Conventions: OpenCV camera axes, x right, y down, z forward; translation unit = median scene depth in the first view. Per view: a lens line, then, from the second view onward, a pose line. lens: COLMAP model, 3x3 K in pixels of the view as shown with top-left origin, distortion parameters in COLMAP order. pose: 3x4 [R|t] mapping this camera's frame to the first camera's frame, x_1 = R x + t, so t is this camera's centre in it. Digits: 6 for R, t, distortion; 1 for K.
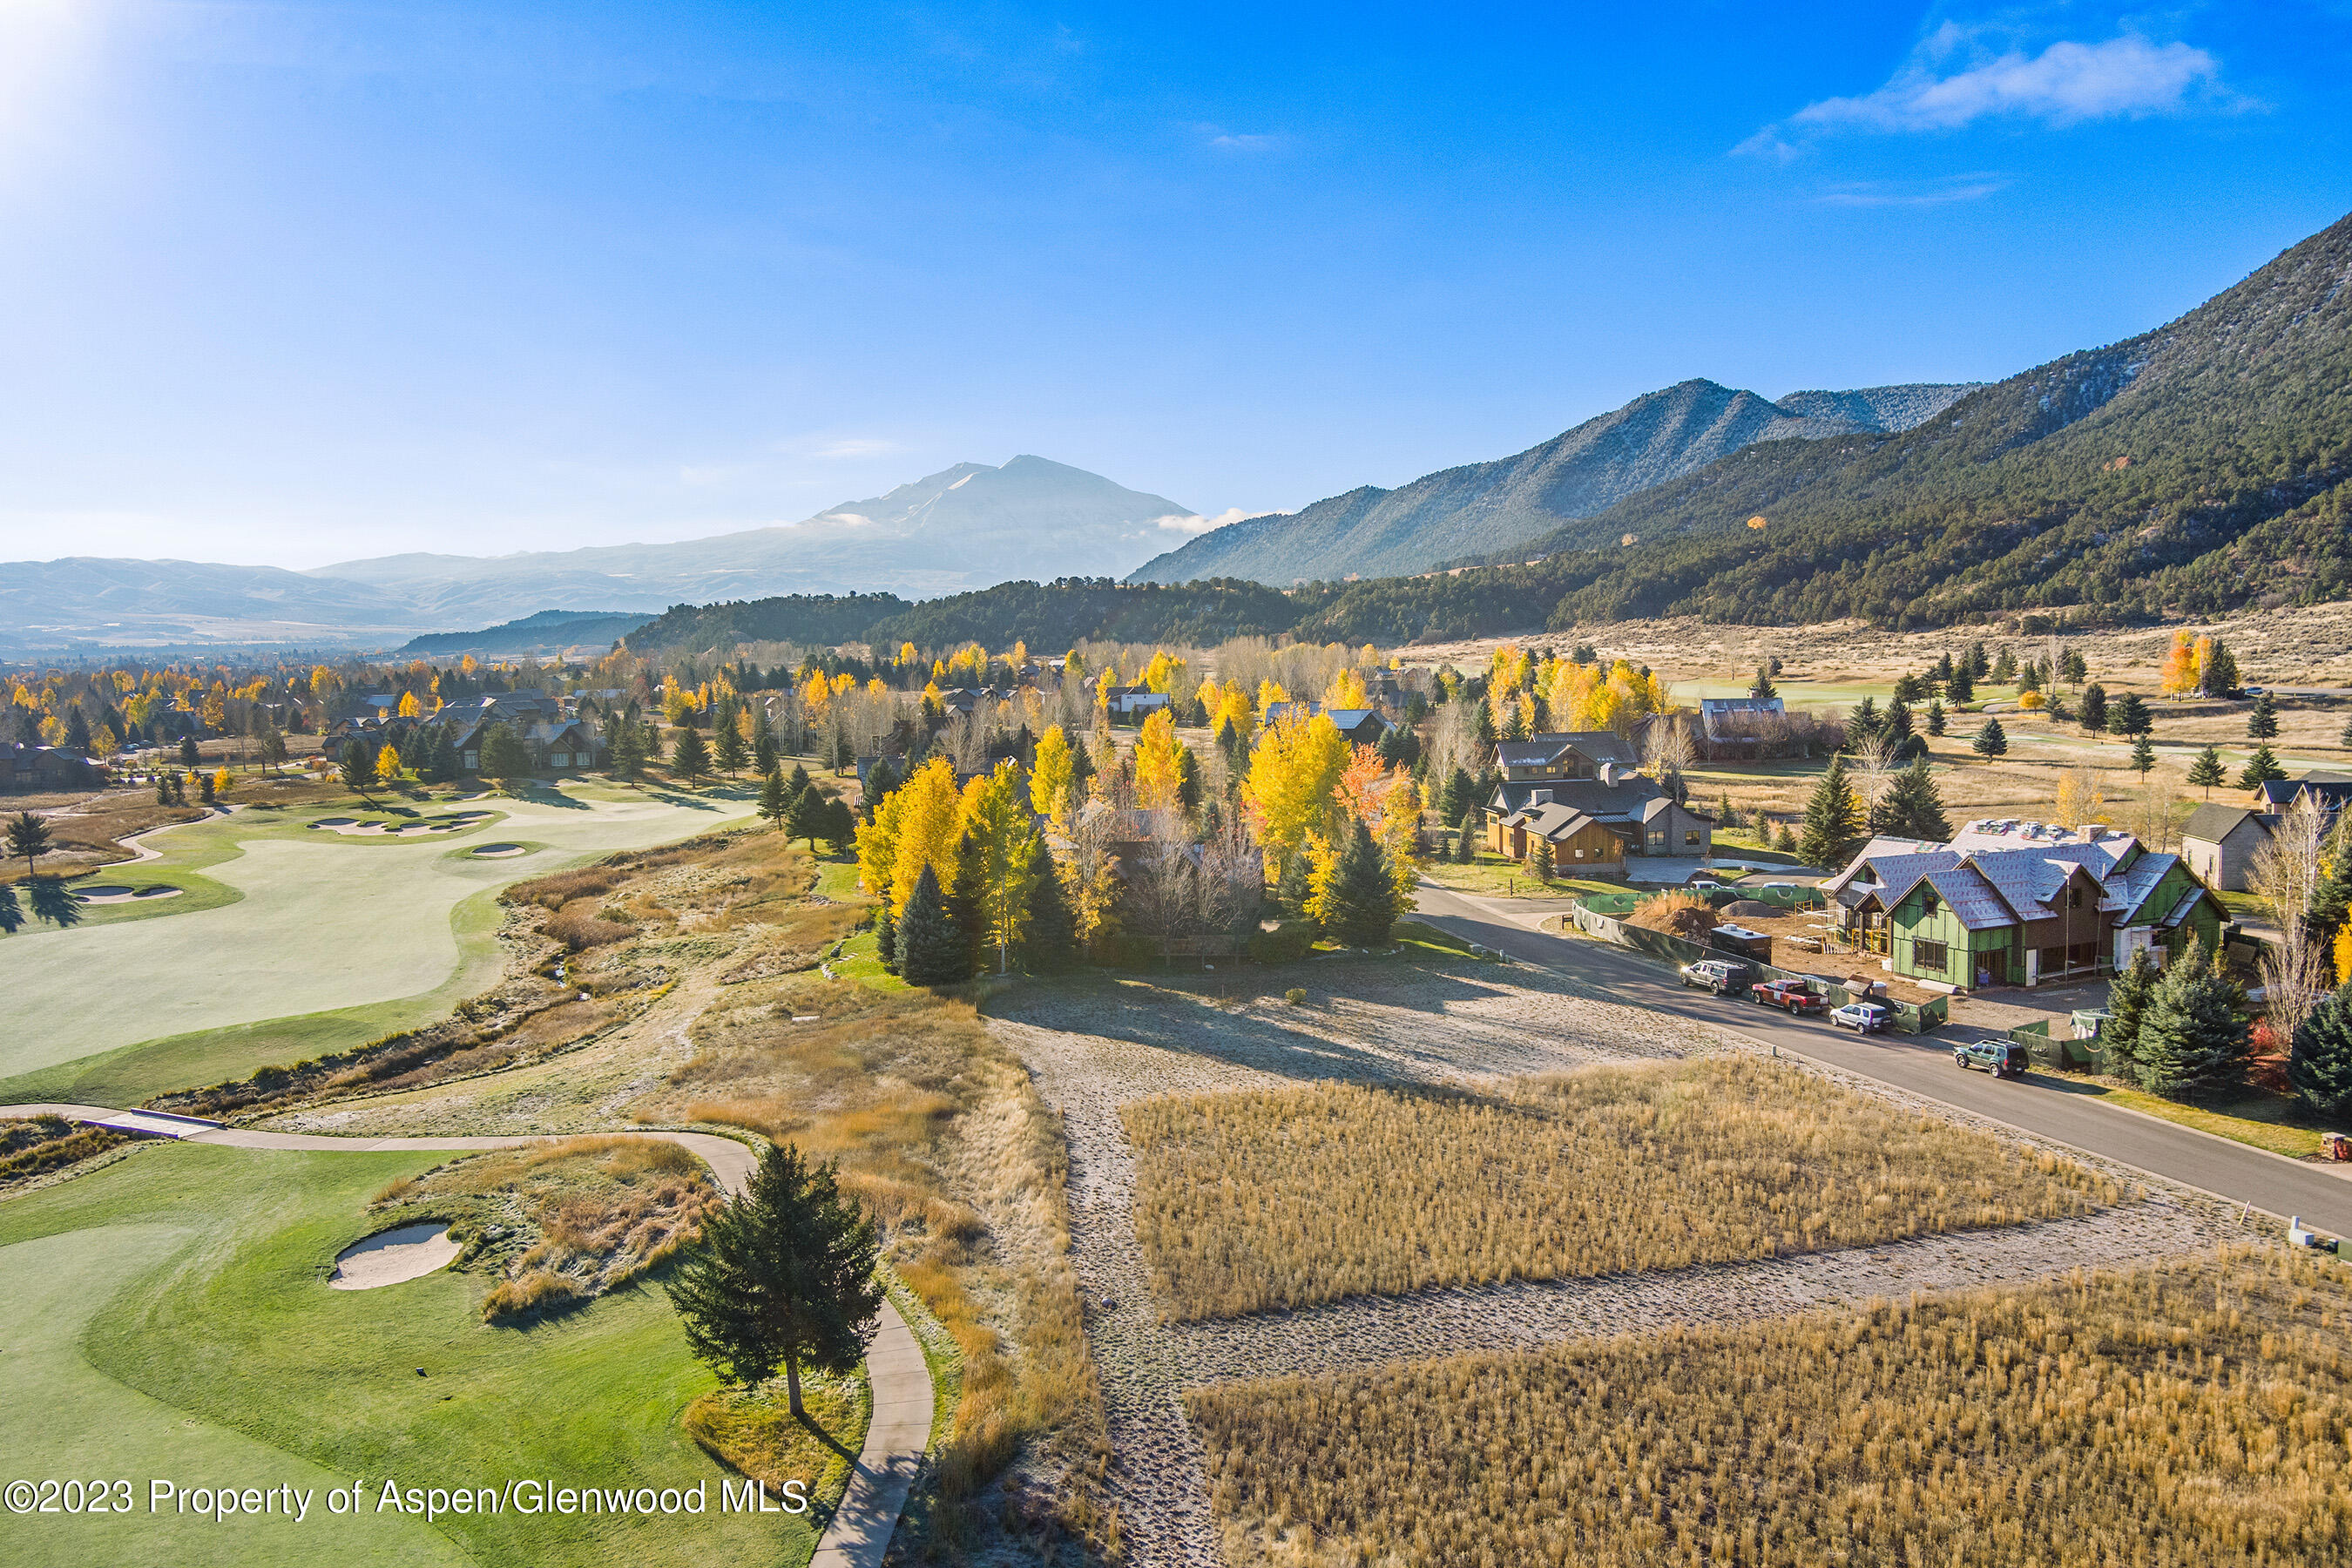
lens RADIAL K [[1899.8, 0, 1176.0], [0, 1899.8, 784.0], [0, 0, 1]] dist [-0.082849, 0.035633]
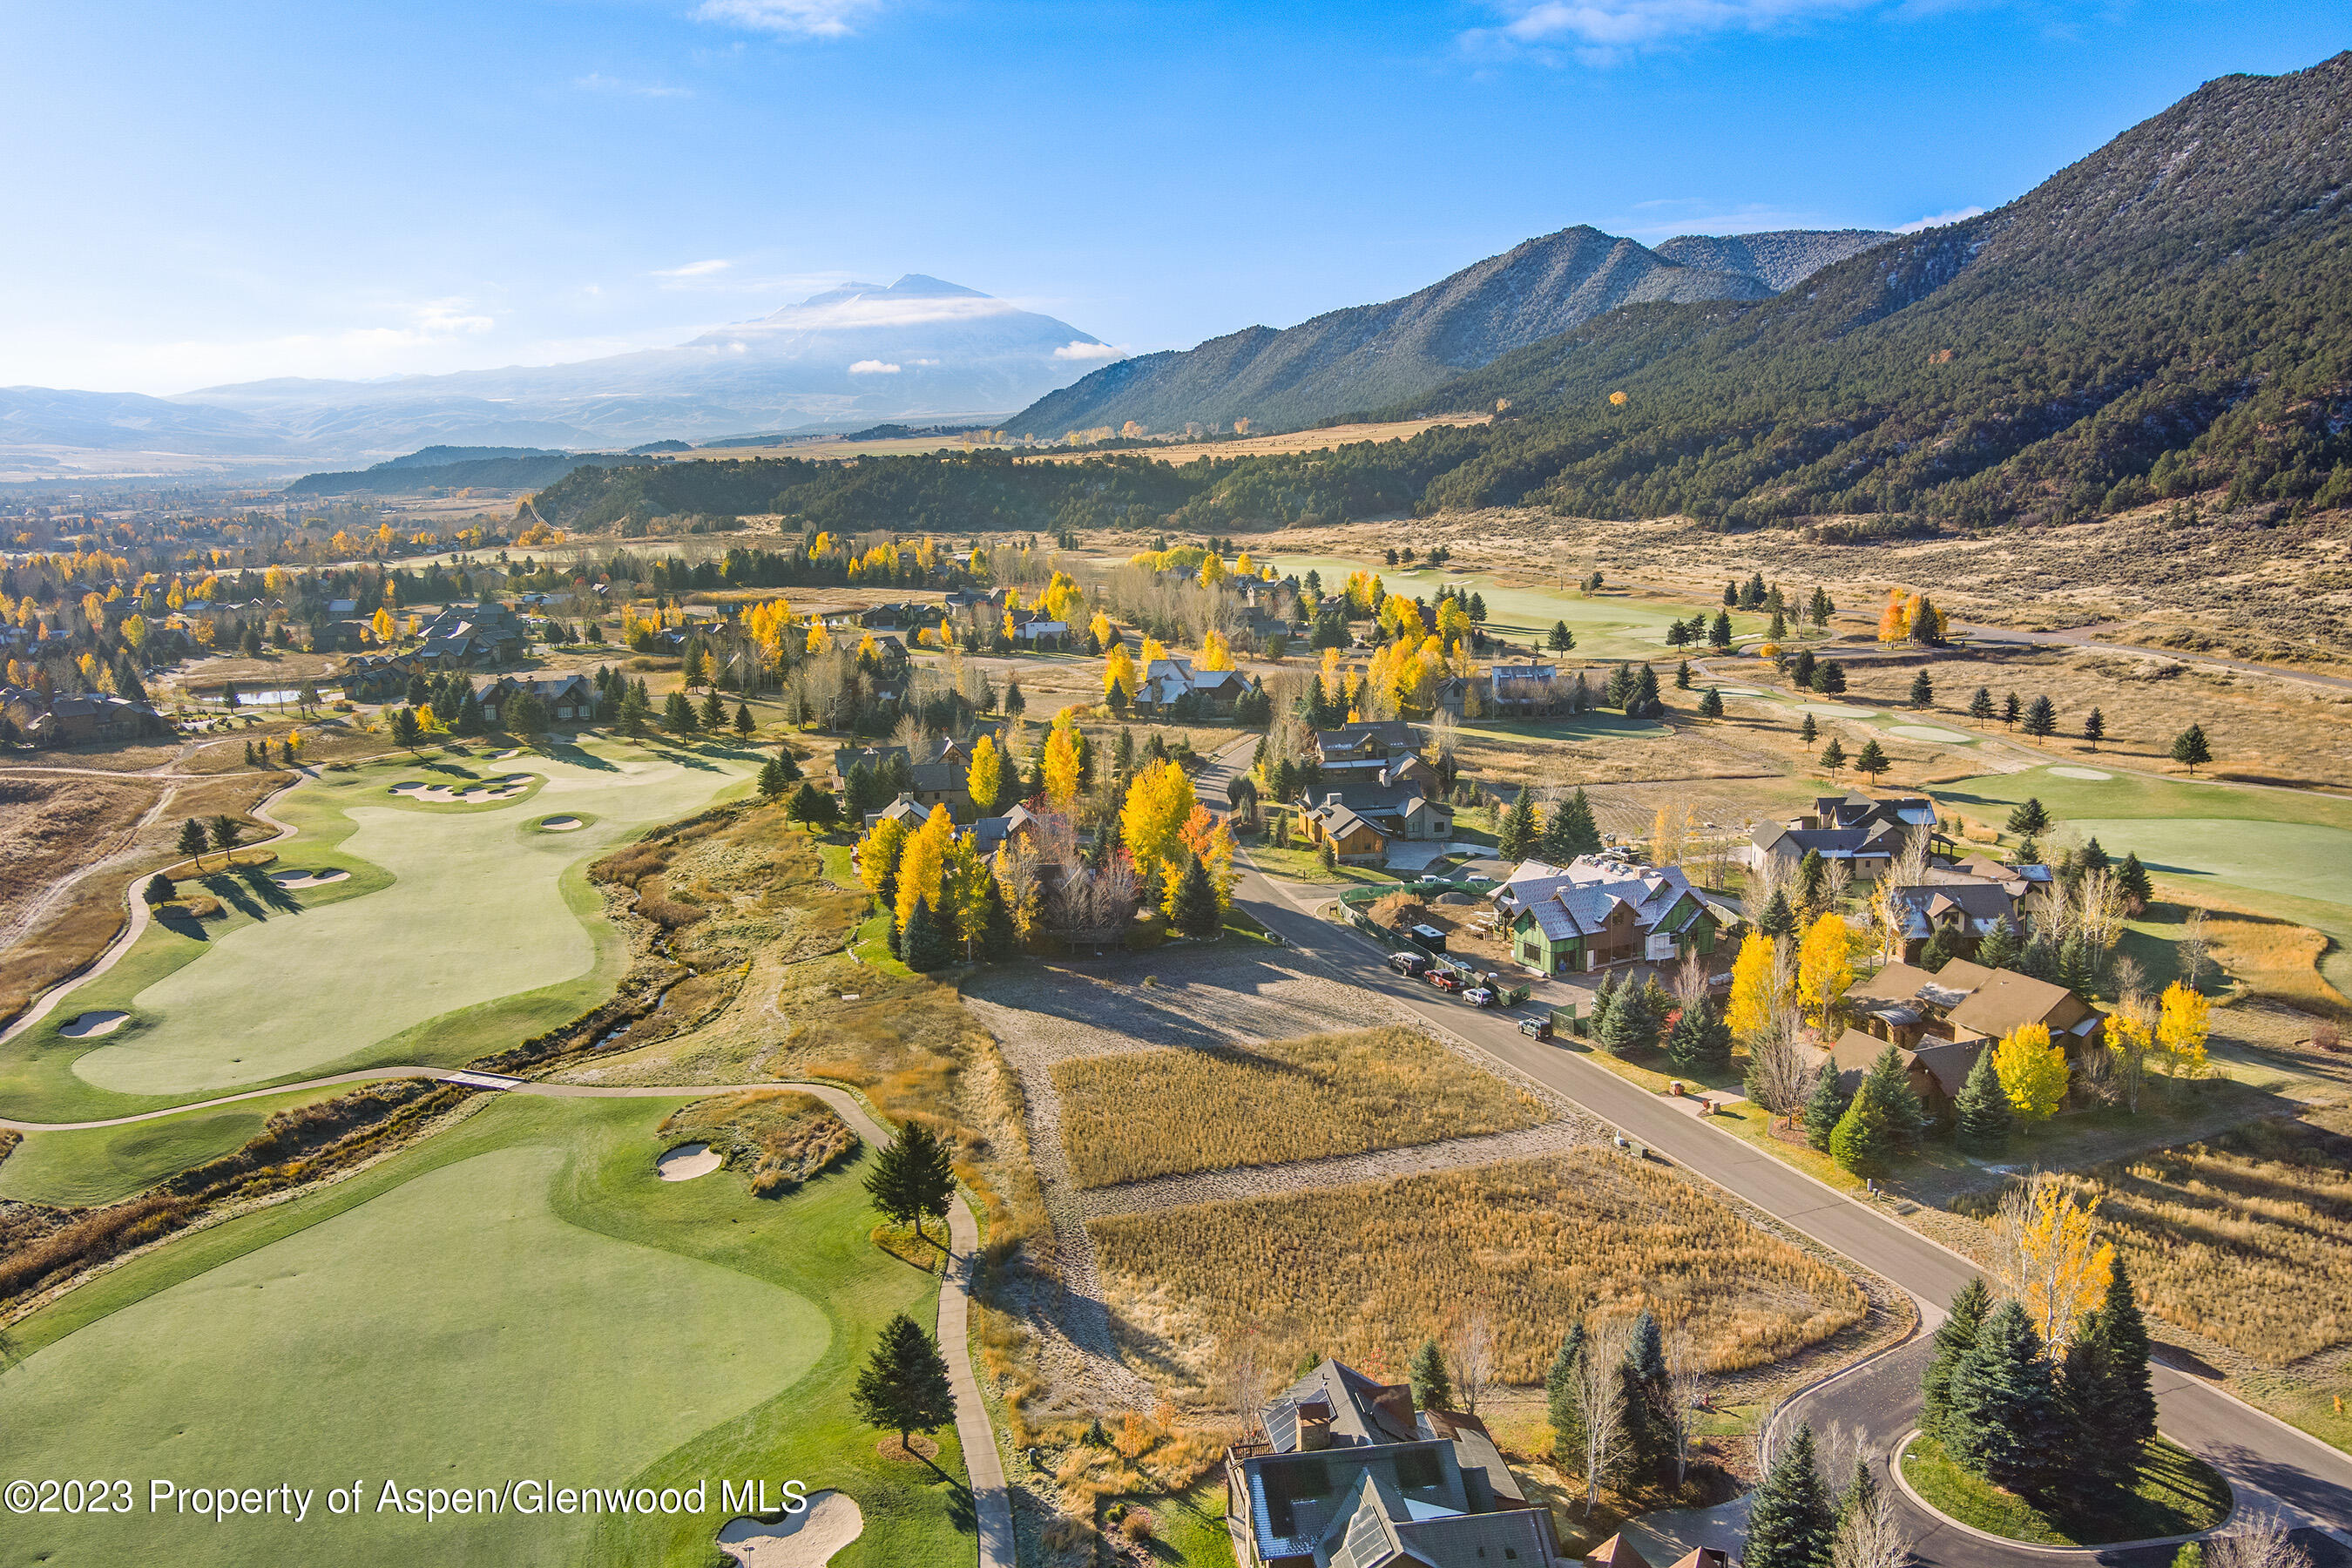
lens RADIAL K [[1899.8, 0, 1176.0], [0, 1899.8, 784.0], [0, 0, 1]] dist [-0.082849, 0.035633]
pose [[0.998490, -0.010227, 0.053977, -0.002245], [0.005183, 0.995672, 0.092787, -0.174942], [-0.054692, -0.092367, 0.994222, -0.519552]]
